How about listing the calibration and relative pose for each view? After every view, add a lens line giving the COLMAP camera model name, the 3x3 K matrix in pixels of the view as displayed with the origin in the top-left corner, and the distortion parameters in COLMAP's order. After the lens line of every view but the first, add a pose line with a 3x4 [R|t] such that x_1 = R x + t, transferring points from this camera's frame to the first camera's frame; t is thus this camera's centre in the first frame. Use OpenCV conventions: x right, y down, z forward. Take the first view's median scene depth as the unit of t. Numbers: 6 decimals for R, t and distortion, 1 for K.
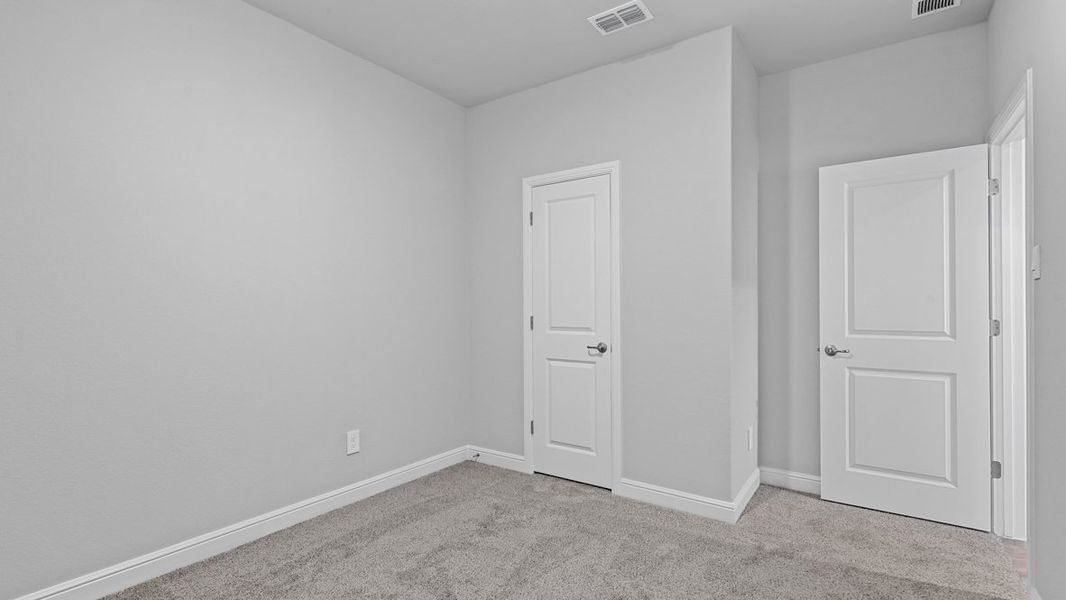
lens RADIAL K [[485.9, 0, 532.1], [0, 485.9, 305.7], [0, 0, 1]] dist [0.001769, -0.000069]
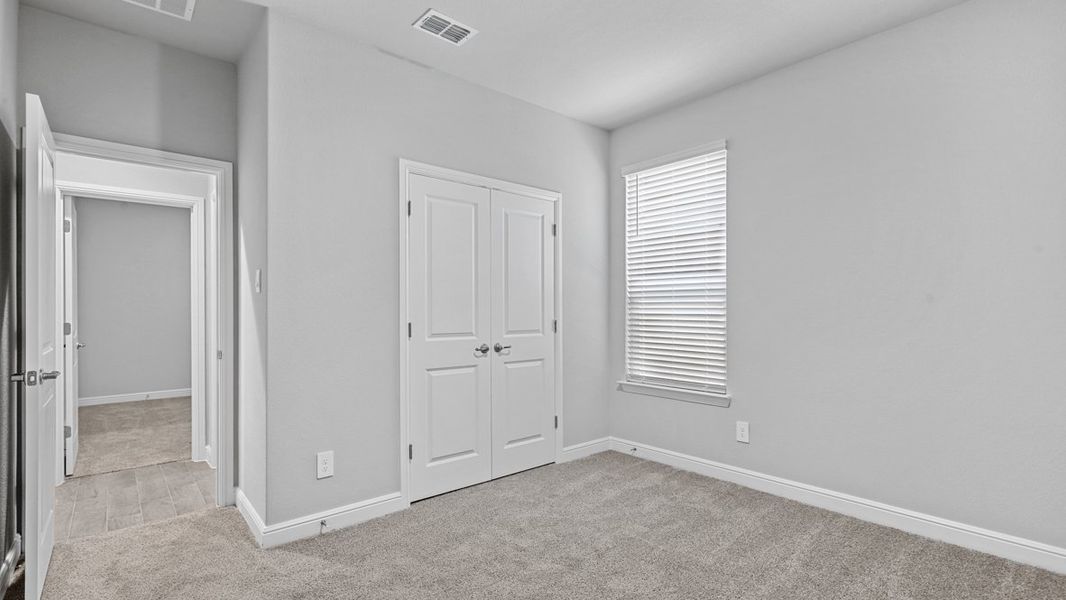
lens RADIAL K [[485.9, 0, 532.1], [0, 485.9, 305.7], [0, 0, 1]] dist [0.001769, -0.000069]
pose [[0.229287, 0.020248, 0.973148, -0.852675], [-0.004889, 0.999795, -0.019650, 0.008406], [-0.973346, -0.000253, 0.229339, 0.641837]]
